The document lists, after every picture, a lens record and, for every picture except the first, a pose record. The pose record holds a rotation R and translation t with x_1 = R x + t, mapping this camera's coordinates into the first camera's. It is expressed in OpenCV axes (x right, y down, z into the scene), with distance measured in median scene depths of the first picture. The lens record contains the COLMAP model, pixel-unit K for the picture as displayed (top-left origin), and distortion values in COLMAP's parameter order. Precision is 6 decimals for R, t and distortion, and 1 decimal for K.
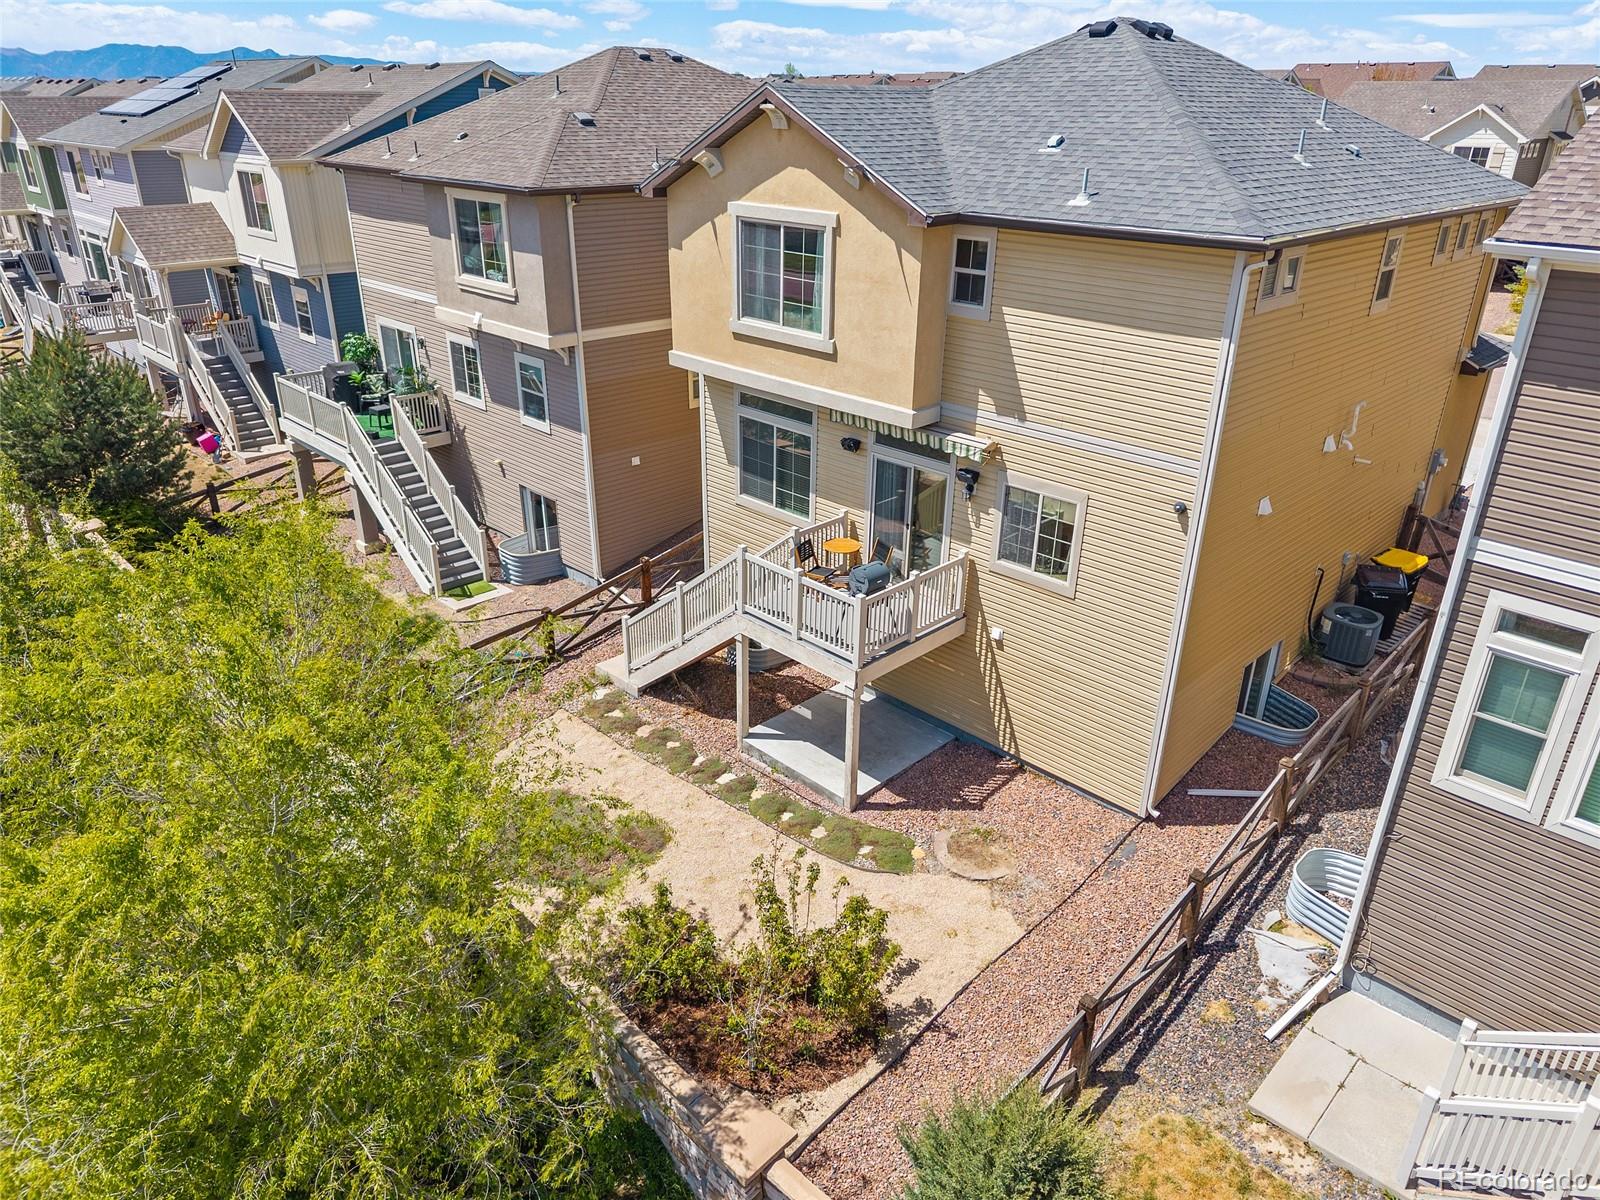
lens RADIAL K [[1062.2, 0, 800.0], [0, 1062.2, 600.0], [0, 0, 1]] dist [0.005014, -0.001449]
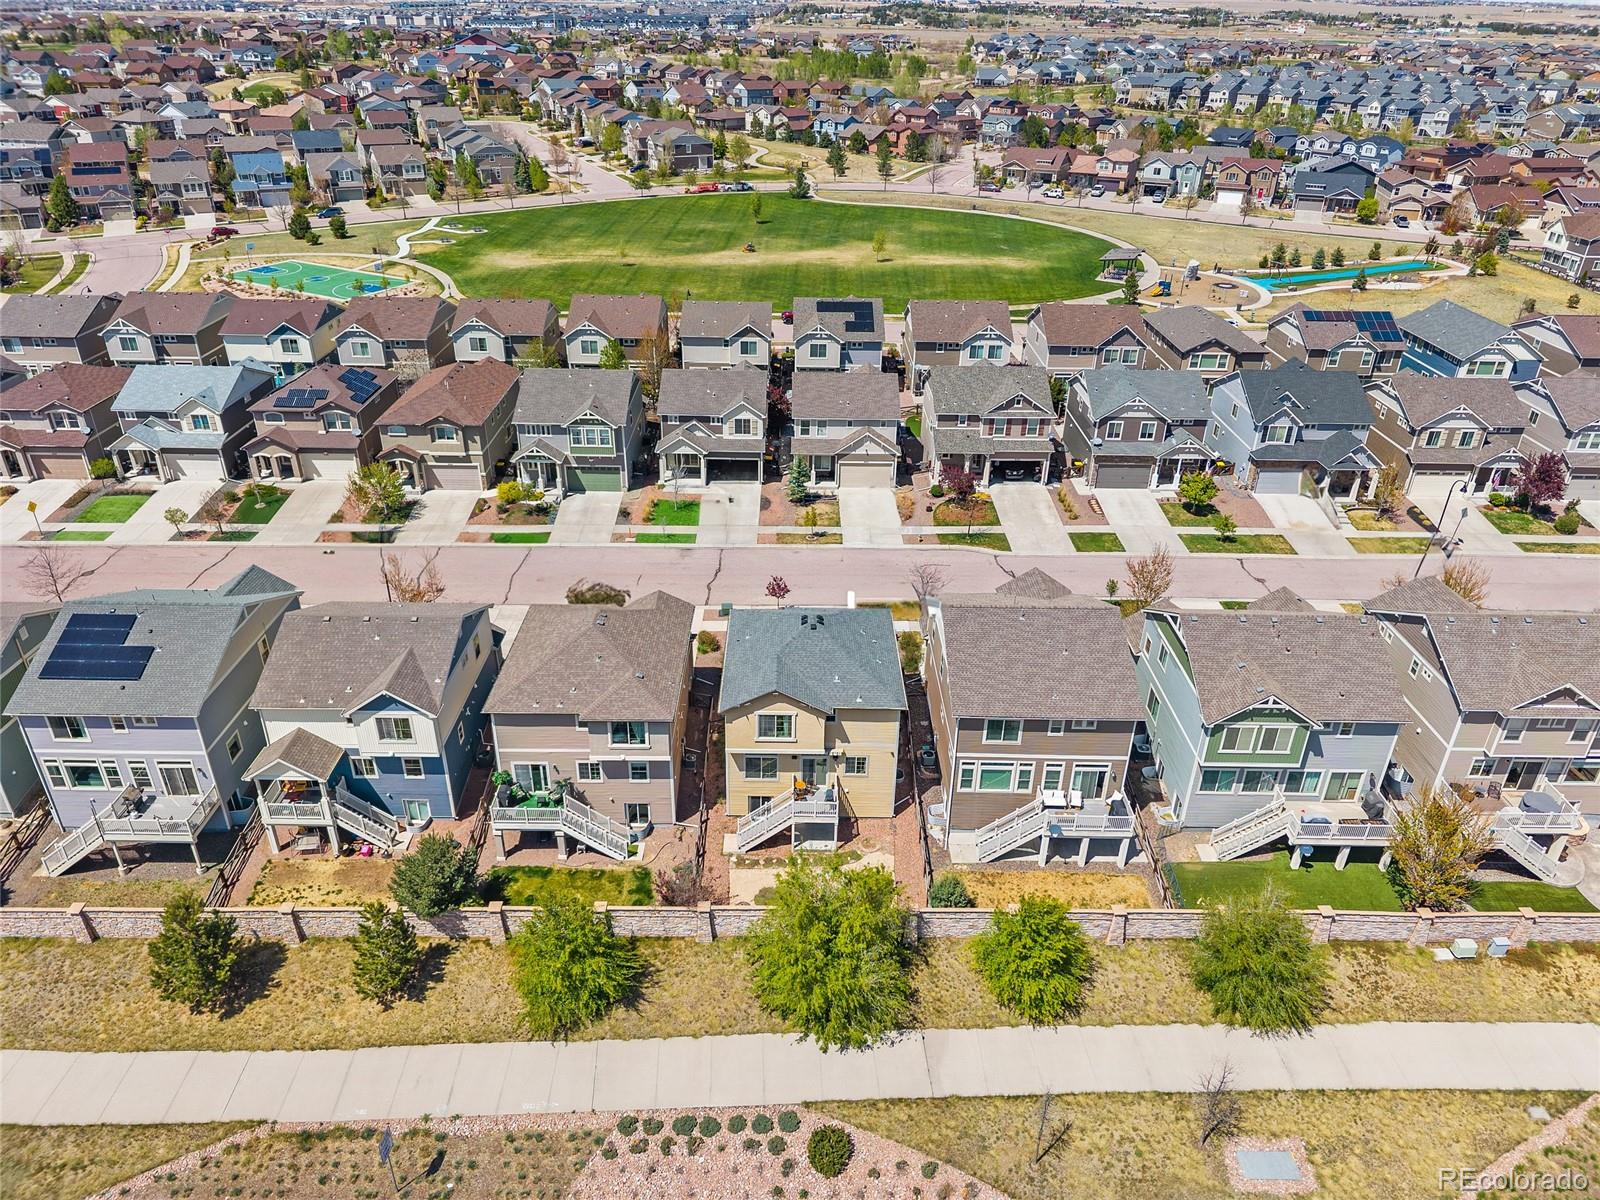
lens RADIAL K [[1062.2, 0, 800.0], [0, 1062.2, 600.0], [0, 0, 1]] dist [0.005014, -0.001449]
pose [[0.714201, -0.339389, 0.612153, -2.111145], [0.299554, 0.938646, 0.170912, -1.362170], [-0.632601, 0.061308, 0.772048, -1.938556]]
